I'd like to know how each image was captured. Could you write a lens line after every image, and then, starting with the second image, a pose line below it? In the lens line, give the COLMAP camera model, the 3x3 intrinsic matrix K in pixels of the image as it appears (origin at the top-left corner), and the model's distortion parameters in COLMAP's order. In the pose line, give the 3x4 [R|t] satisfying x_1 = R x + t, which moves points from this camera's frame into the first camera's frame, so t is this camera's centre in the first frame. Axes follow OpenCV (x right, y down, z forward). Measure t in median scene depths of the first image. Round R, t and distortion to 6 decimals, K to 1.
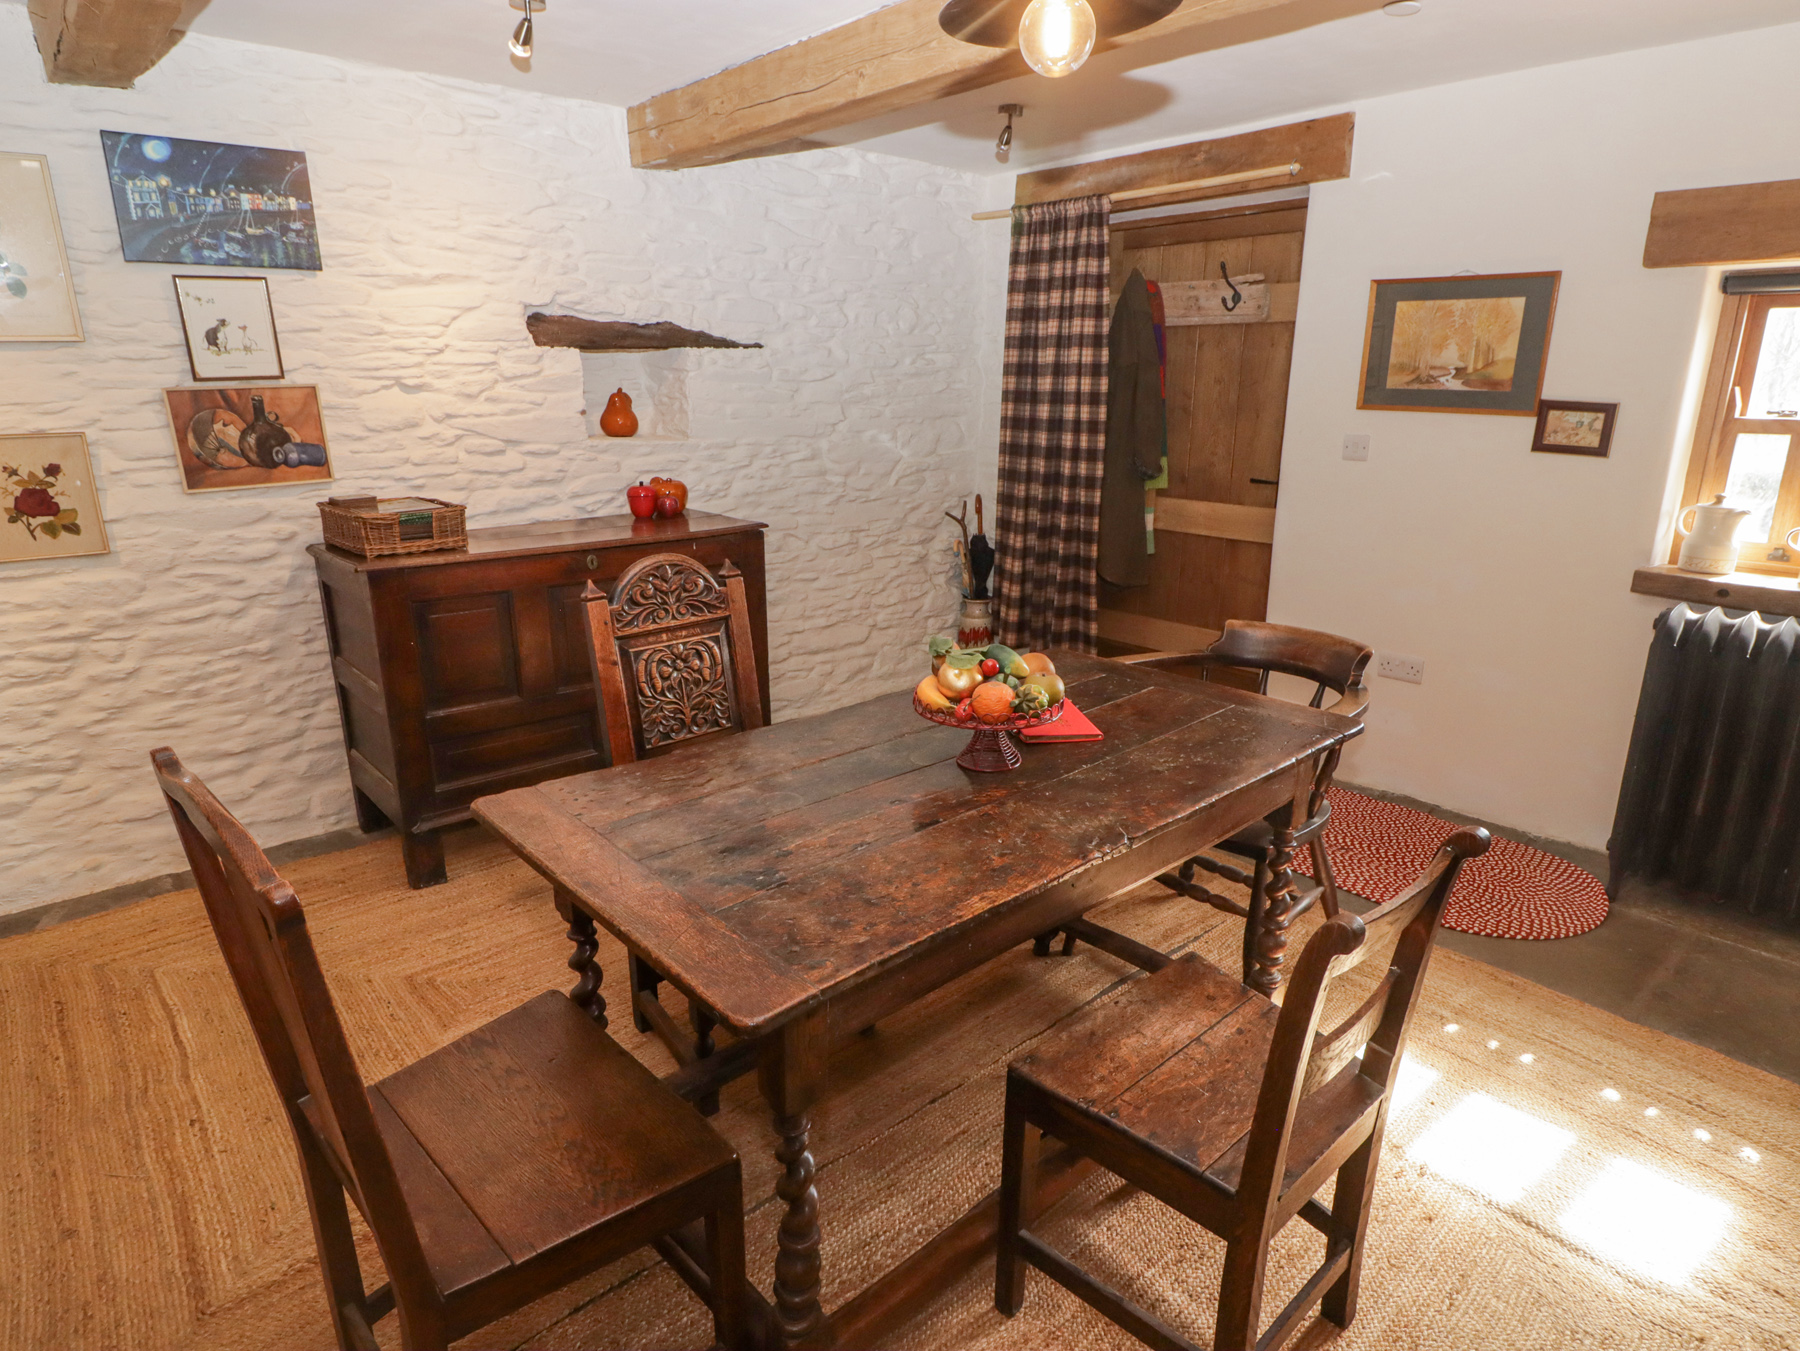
lens RADIAL K [[1003.2, 0, 918.2], [0, 1003.2, 671.4], [0, 0, 1]] dist [-0.006314, -0.009914]
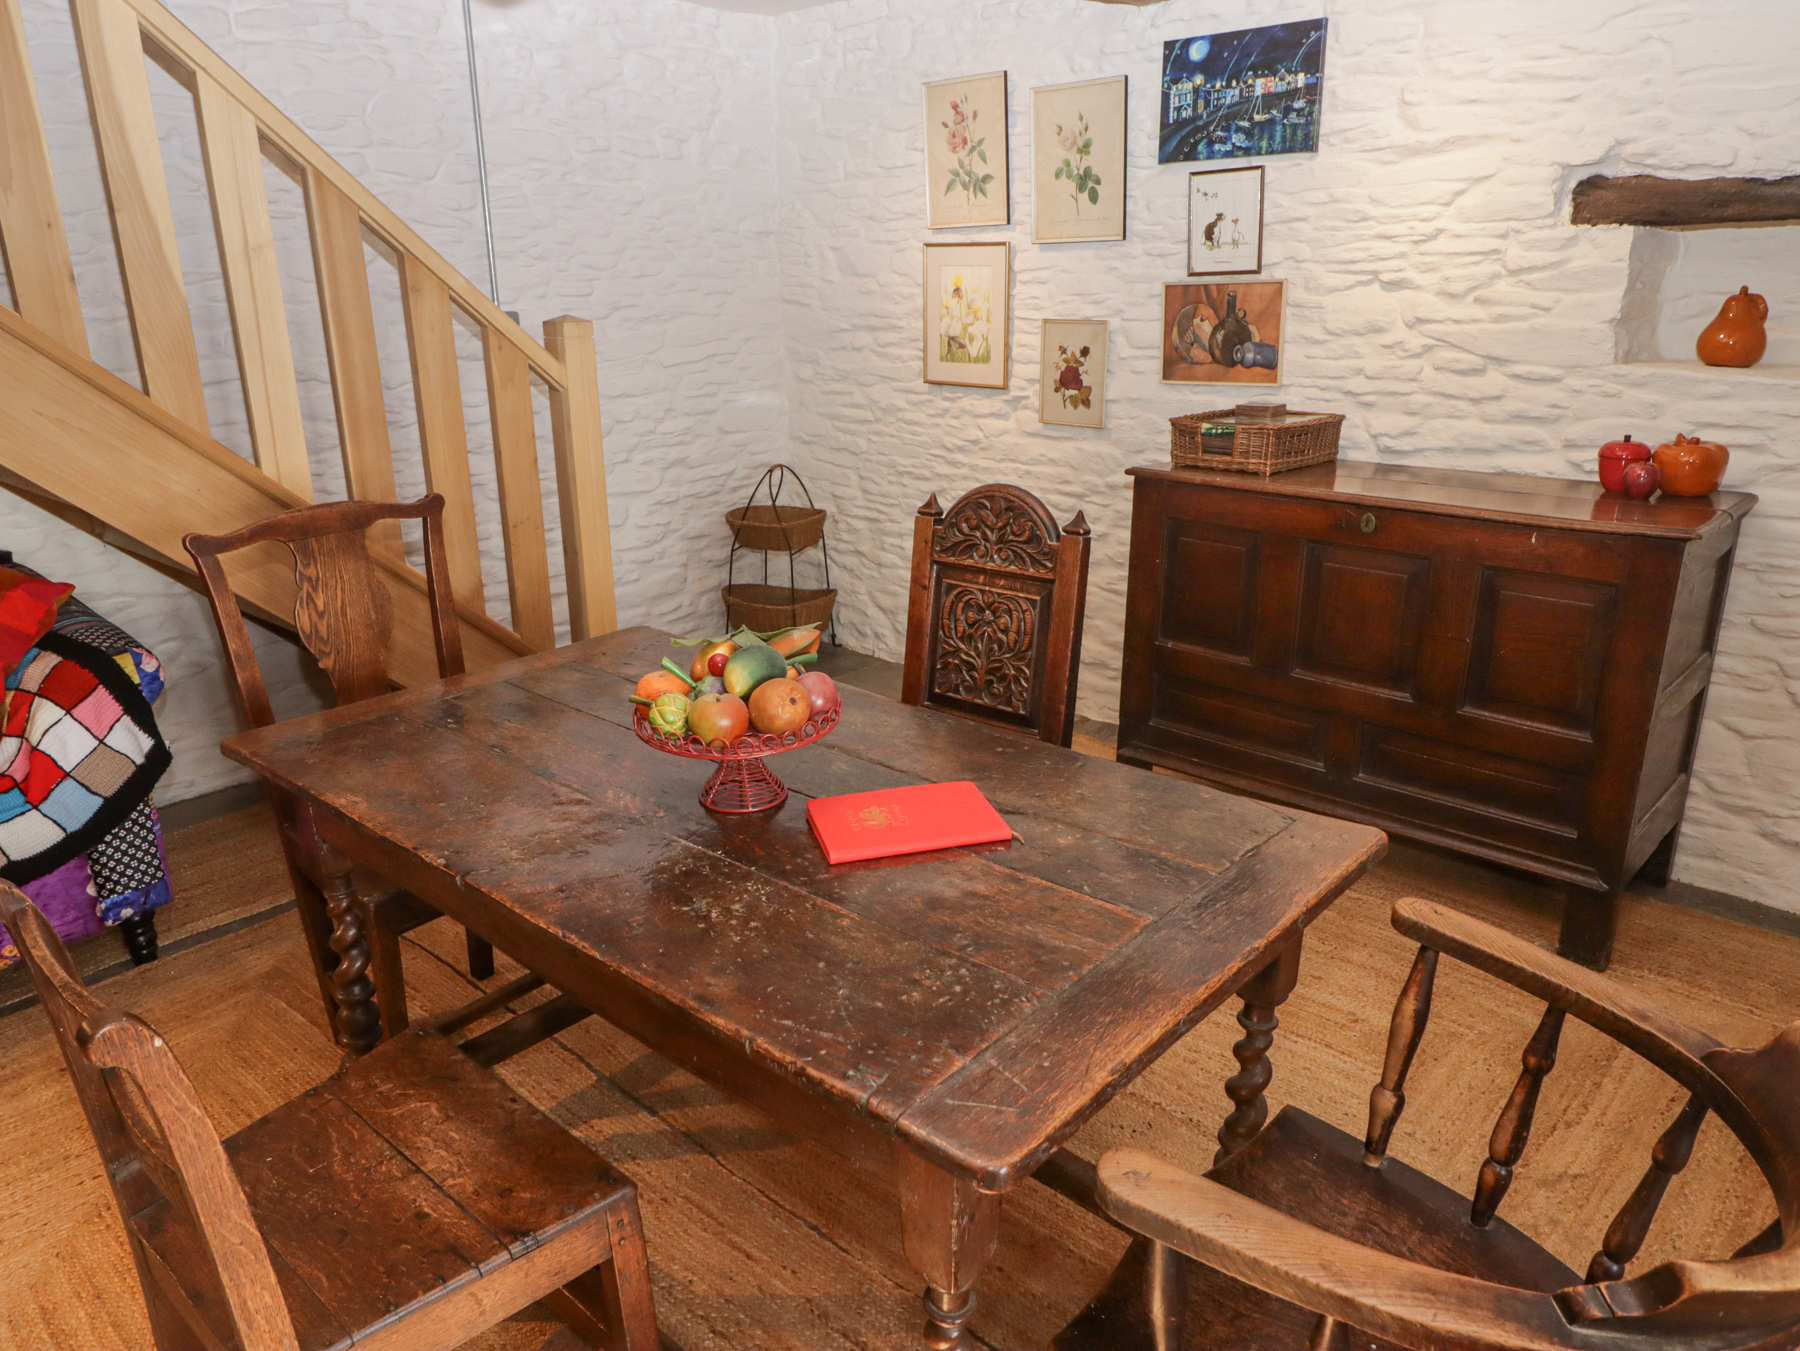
lens RADIAL K [[1265.4, 0, 910.6], [0, 1265.4, 681.7], [0, 0, 1]] dist [-0.004736, -0.003732]
pose [[0.104776, 0.301644, -0.947646, 0.587492], [-0.270059, 0.925714, 0.264804, -0.164721], [0.957126, 0.228175, 0.178455, 0.563348]]
